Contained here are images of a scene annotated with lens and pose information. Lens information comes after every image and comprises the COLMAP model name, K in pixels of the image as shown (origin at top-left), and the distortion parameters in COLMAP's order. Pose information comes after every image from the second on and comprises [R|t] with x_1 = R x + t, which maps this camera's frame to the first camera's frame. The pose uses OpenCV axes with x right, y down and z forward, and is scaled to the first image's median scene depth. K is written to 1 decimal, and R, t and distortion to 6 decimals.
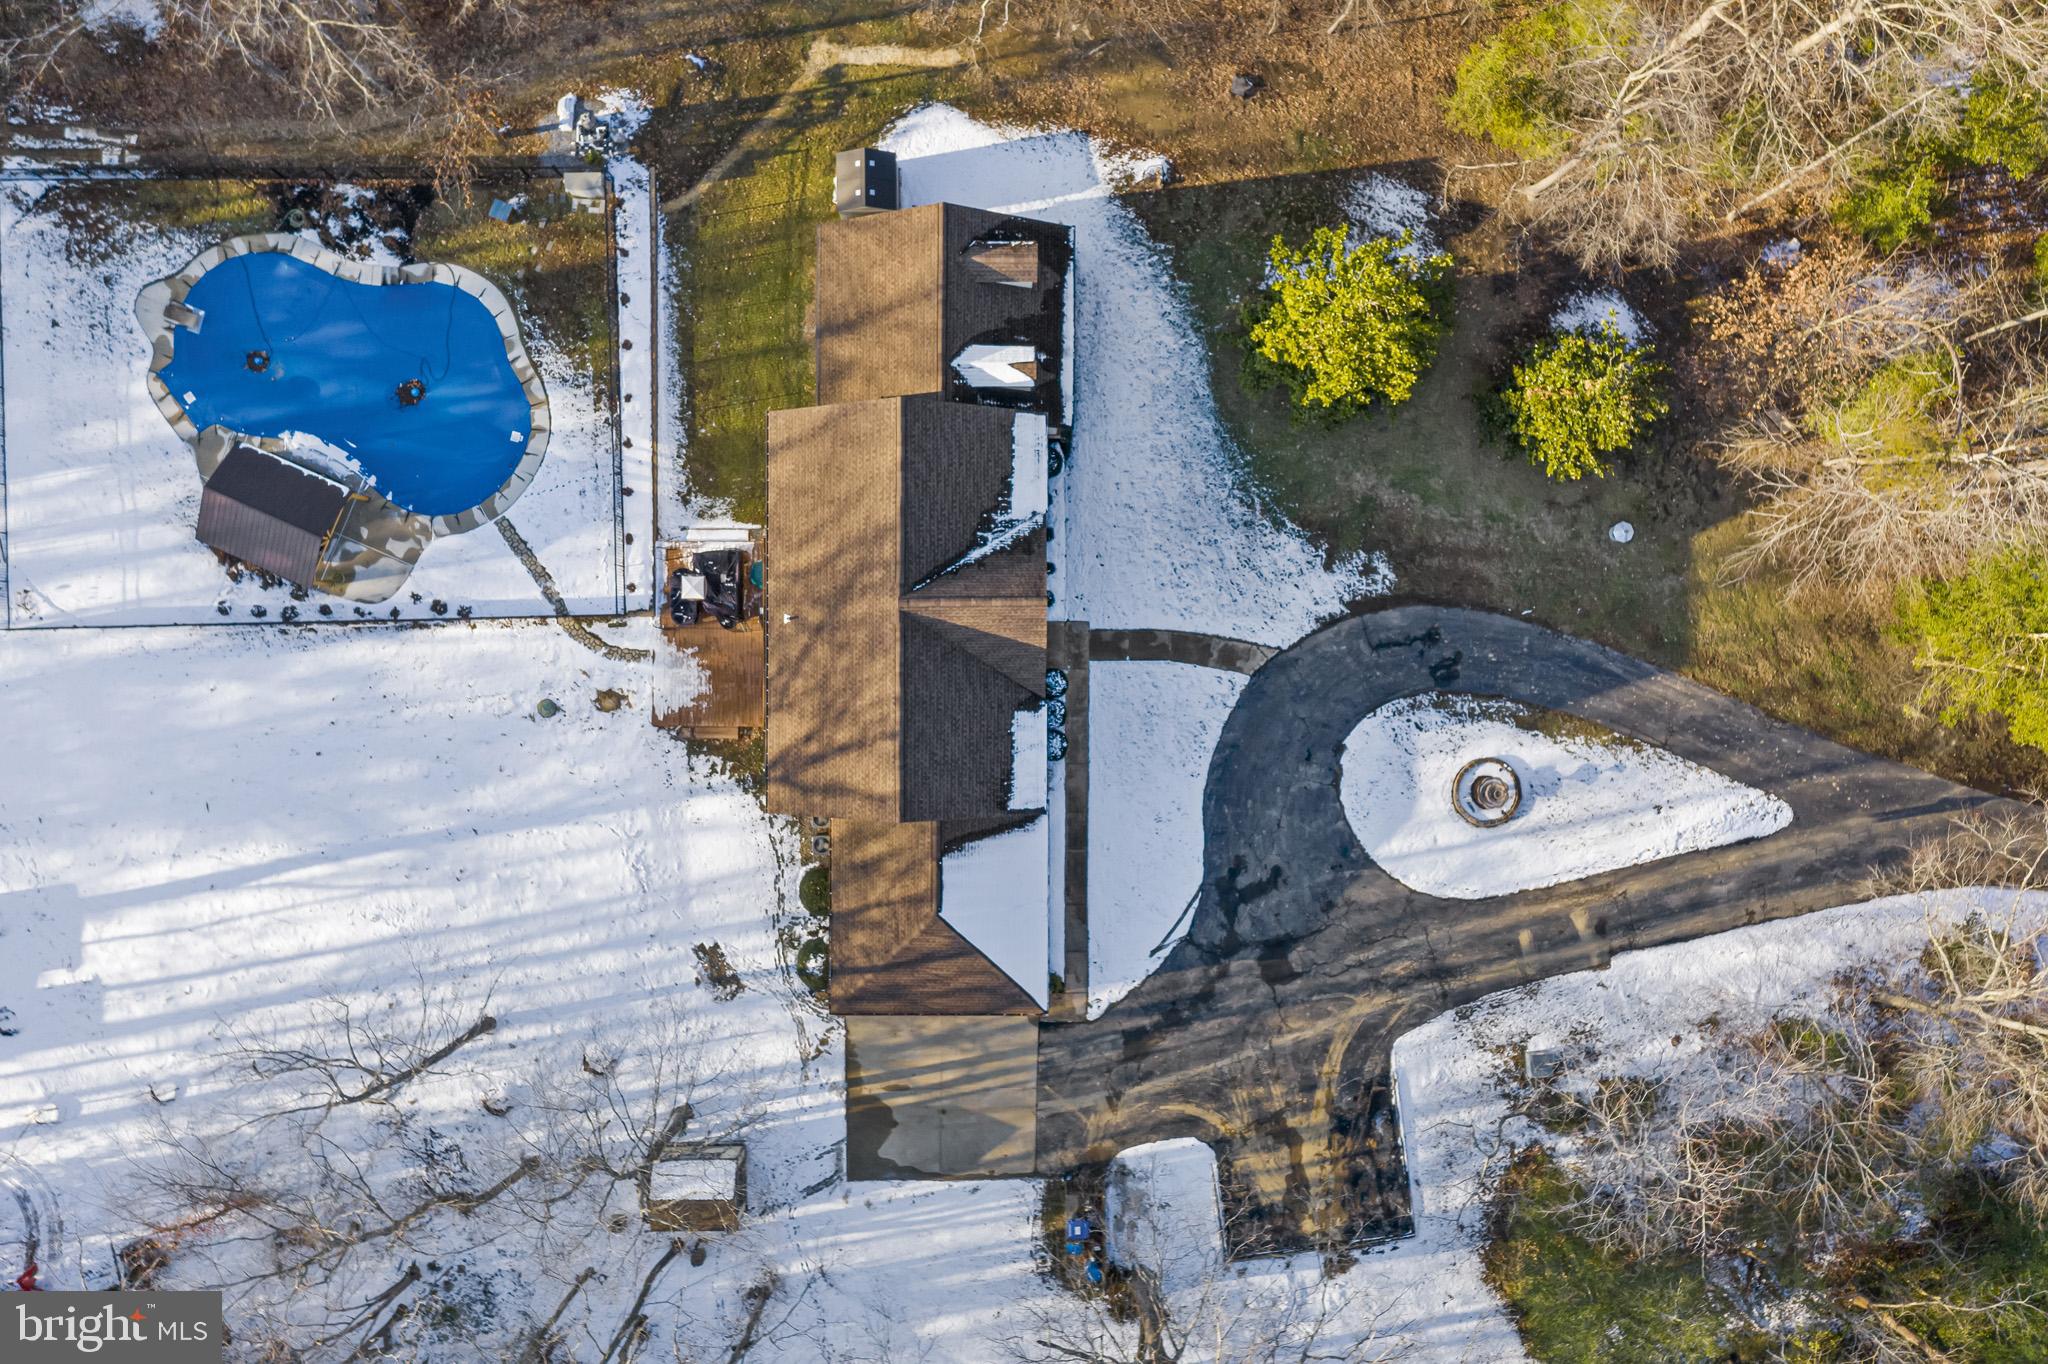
lens RADIAL K [[1652.1, 0, 1020.2], [0, 1652.1, 676.7], [0, 0, 1]] dist [-0.013637, 0.002178]
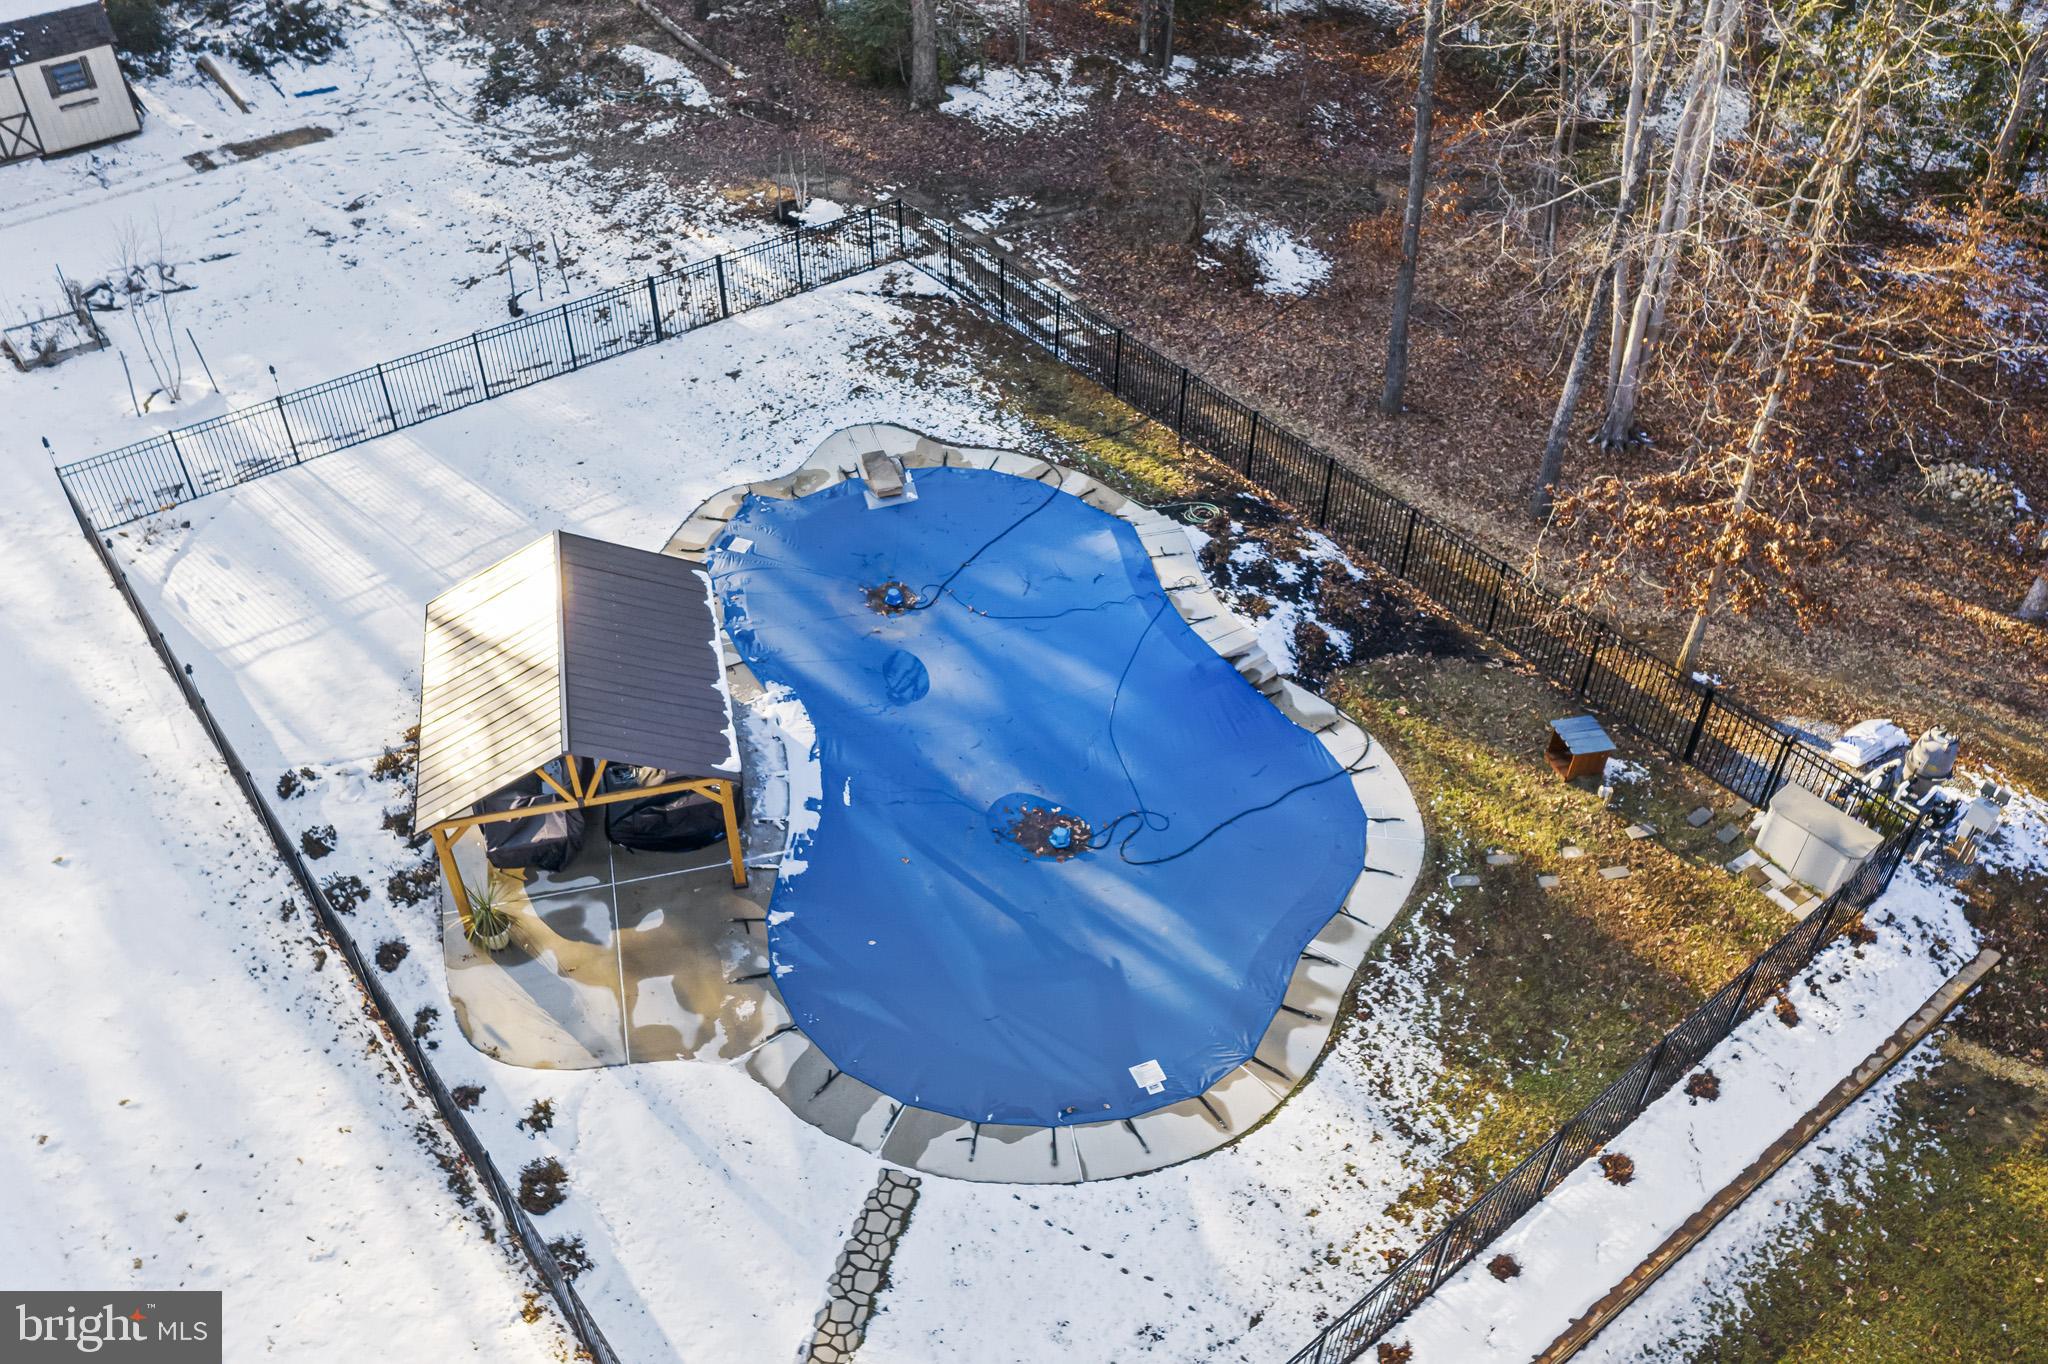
lens RADIAL K [[1652.1, 0, 1020.2], [0, 1652.1, 676.7], [0, 0, 1]] dist [-0.013637, 0.002178]
pose [[0.603956, 0.514202, -0.608961, -0.166791], [-0.796938, 0.378813, -0.470521, -0.005636], [-0.011261, 0.769478, 0.638574, 0.738948]]
